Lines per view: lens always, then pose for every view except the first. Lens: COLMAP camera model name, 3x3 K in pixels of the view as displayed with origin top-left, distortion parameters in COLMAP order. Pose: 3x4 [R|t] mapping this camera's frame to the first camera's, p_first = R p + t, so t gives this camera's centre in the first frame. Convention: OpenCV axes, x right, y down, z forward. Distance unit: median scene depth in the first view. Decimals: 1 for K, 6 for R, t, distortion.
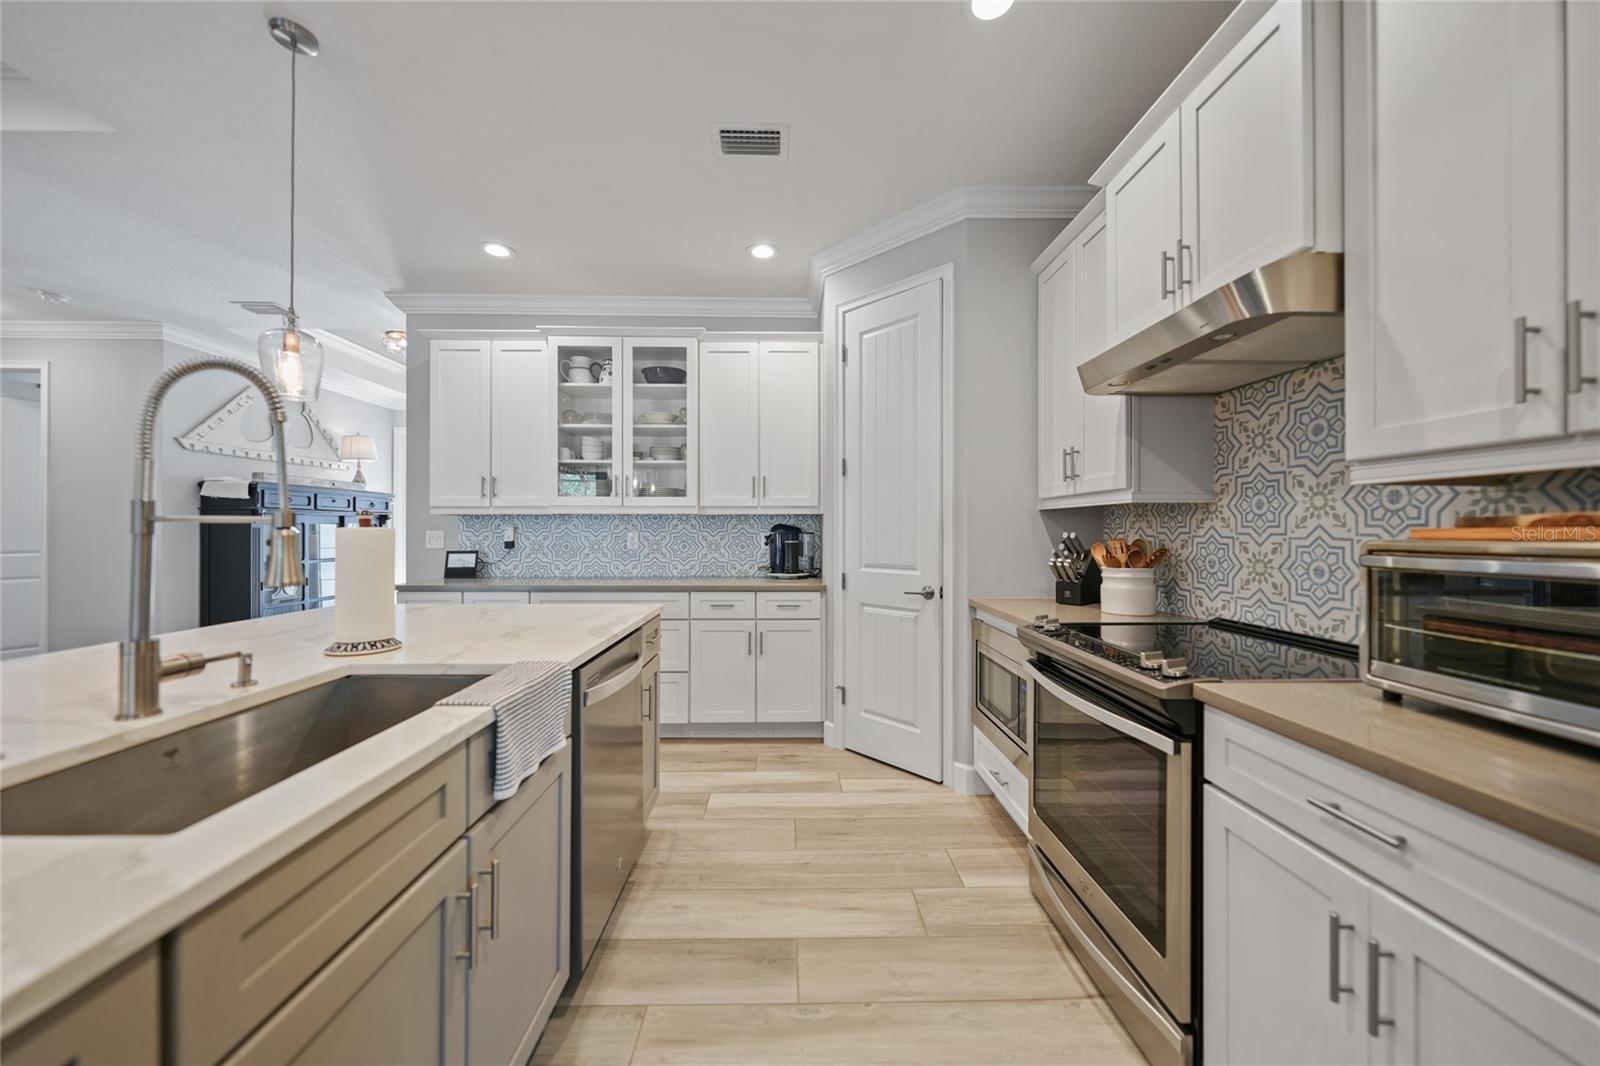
lens RADIAL K [[562.7, 0, 798.2], [0, 562.7, 526.9], [0, 0, 1]] dist [-0.008611, 0.001348]
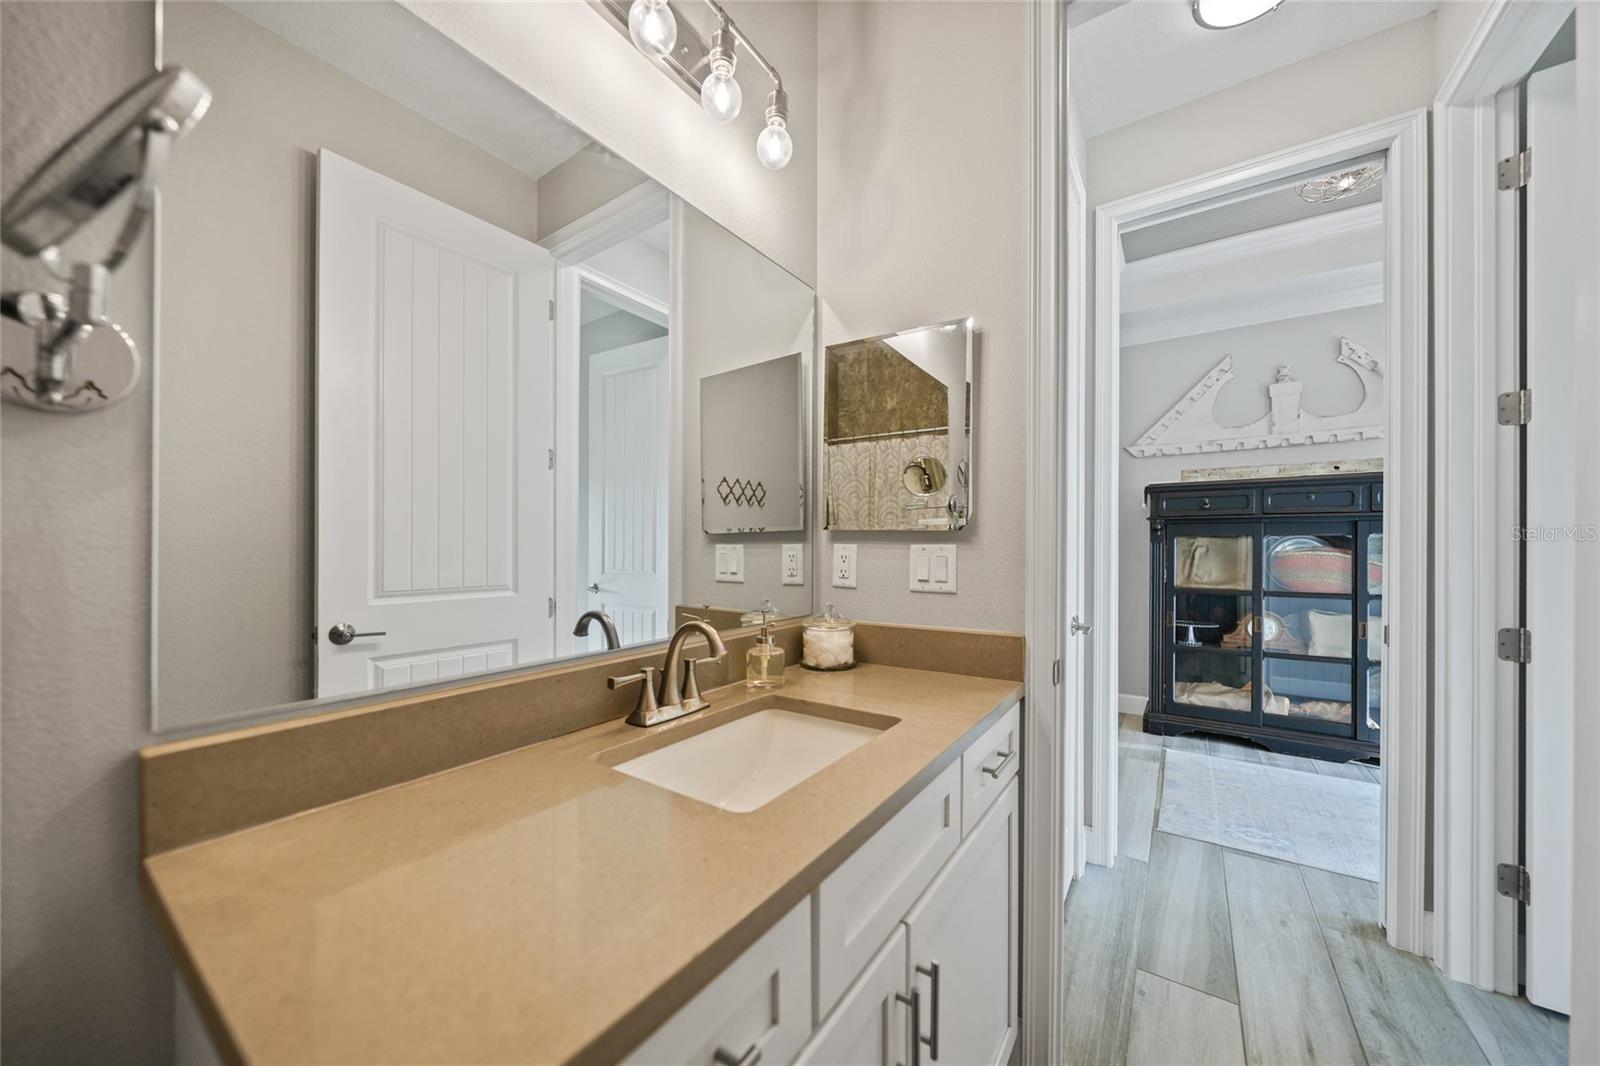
lens RADIAL K [[562.7, 0, 808.9], [0, 562.7, 542.6], [0, 0, 1]] dist [-0.008611, 0.001348]
pose [[-0.584042, -0.003312, -0.811717, -0.057511], [0.005740, 0.999950, -0.008210, 0.005553], [0.811703, -0.009454, -0.583994, 1.404314]]
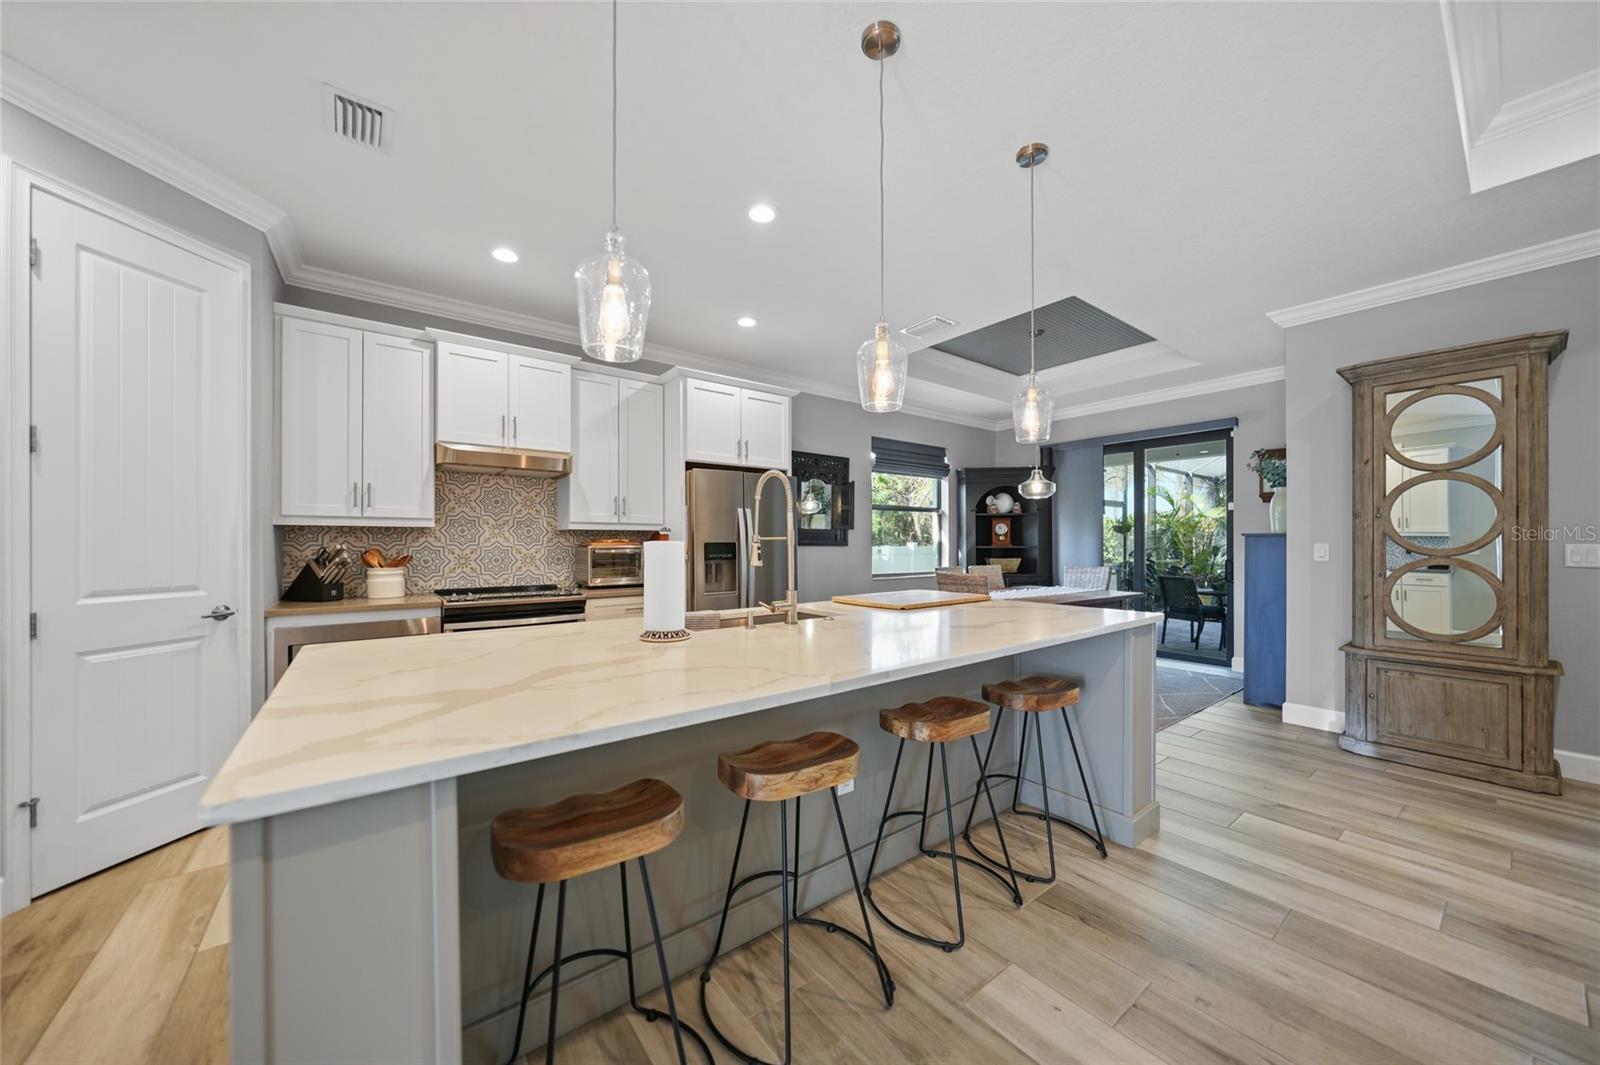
lens RADIAL K [[562.7, 0, 789.2], [0, 562.7, 542.3], [0, 0, 1]] dist [-0.008611, 0.001348]
pose [[-0.580759, 0.003034, 0.814070, -0.800839], [-0.003203, 0.999977, -0.006012, 0.005652], [-0.814069, -0.006099, -0.580736, 0.616366]]
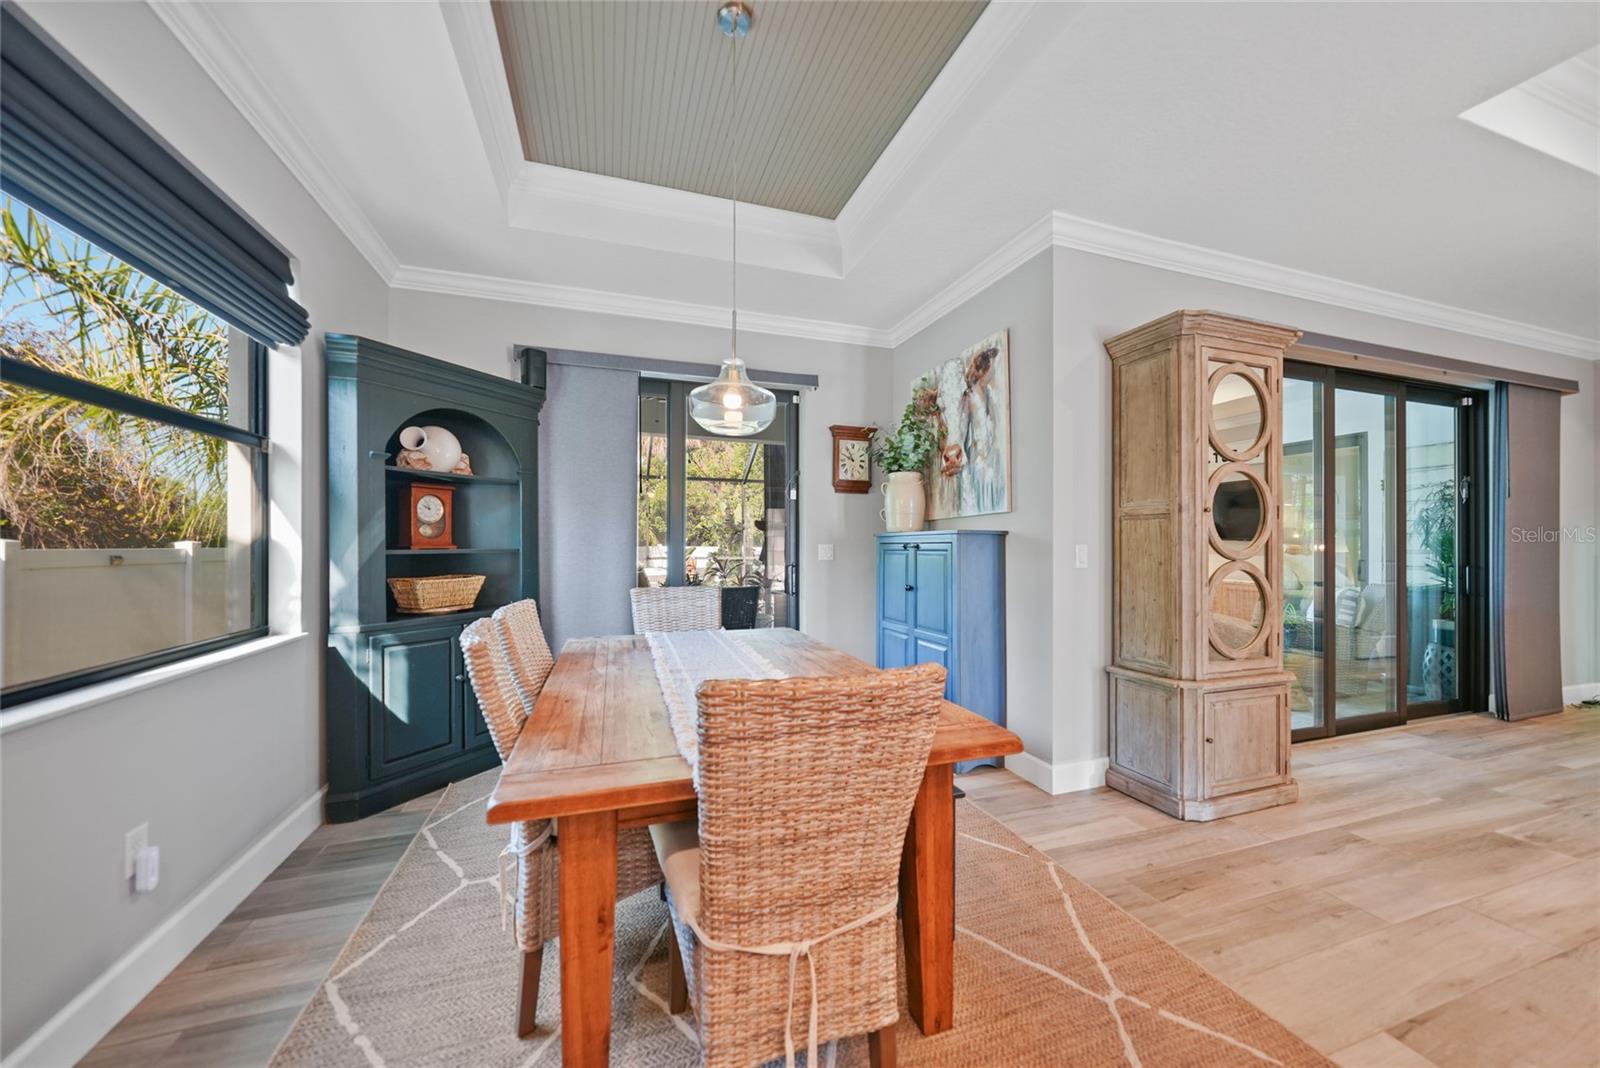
lens RADIAL K [[562.7, 0, 798.8], [0, 562.7, 541.0], [0, 0, 1]] dist [-0.008611, 0.001348]
pose [[-0.952698, -0.002413, -0.303908, 0.105195], [-0.000065, 0.999970, -0.007737, -0.000849], [0.303917, -0.007351, -0.952670, -0.161923]]
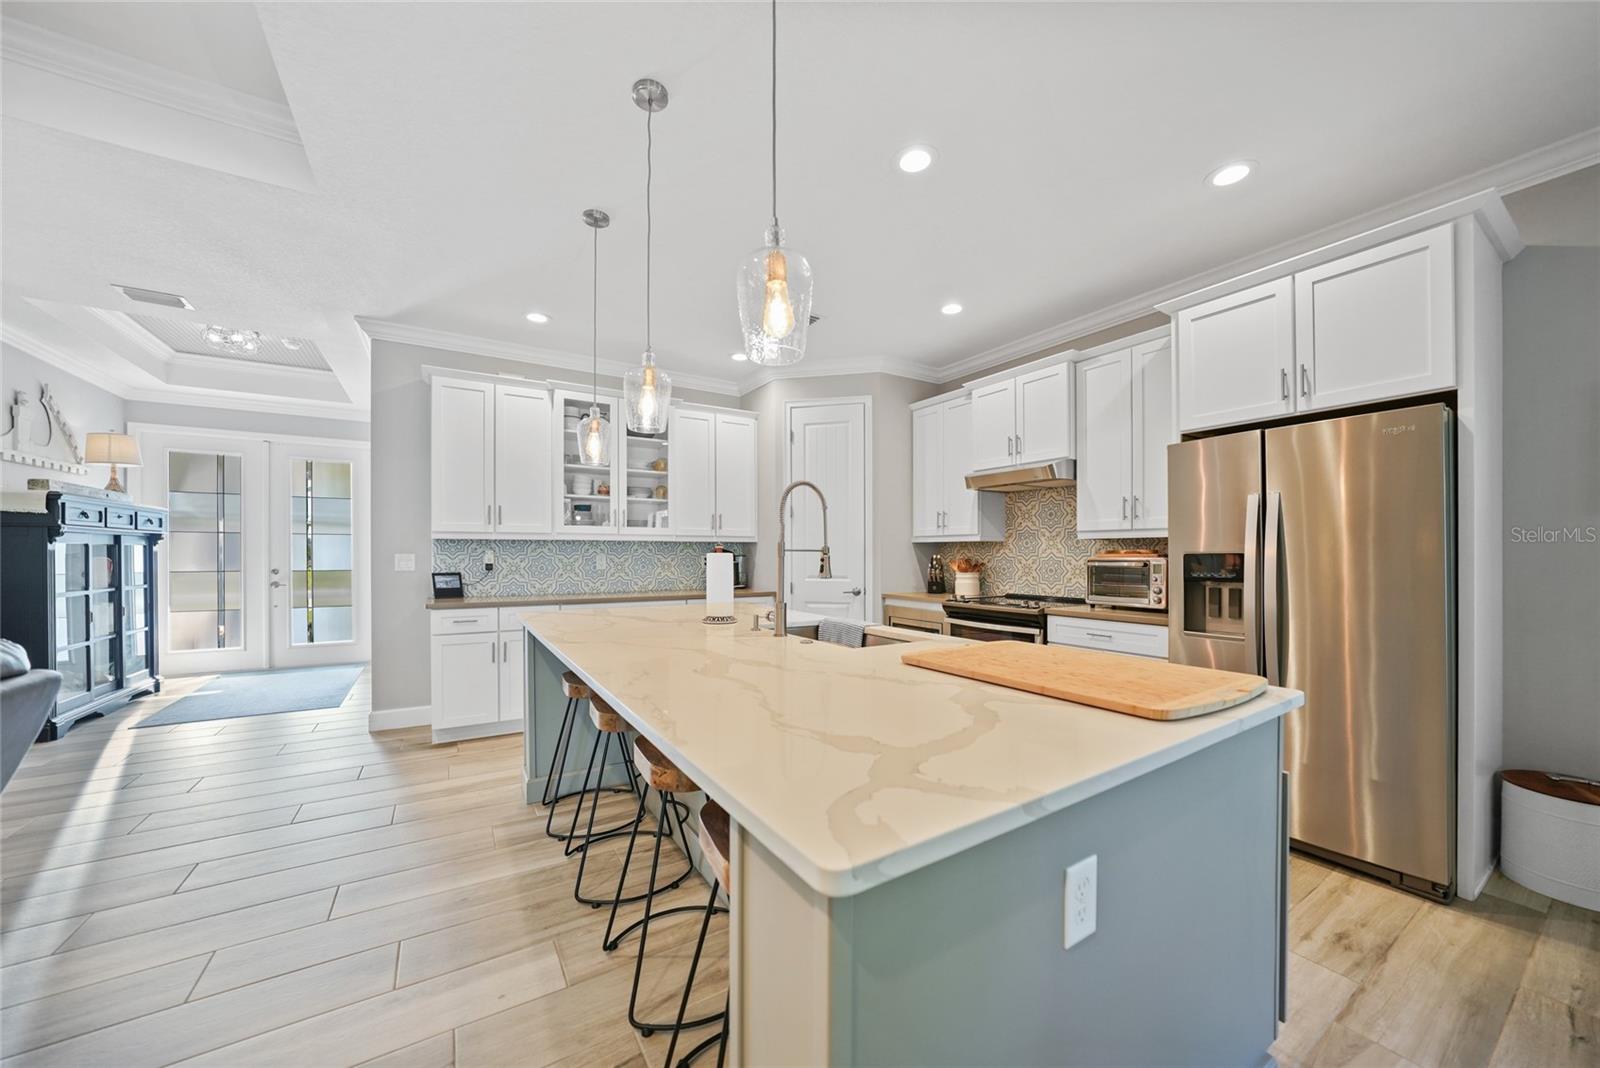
lens RADIAL K [[562.7, 0, 794.7], [0, 562.7, 552.9], [0, 0, 1]] dist [-0.008611, 0.001348]
pose [[0.865055, 0.000817, 0.501676, -0.600883], [-0.004034, 0.999978, 0.005329, -0.004061], [-0.501660, -0.006633, 0.865039, -0.274730]]
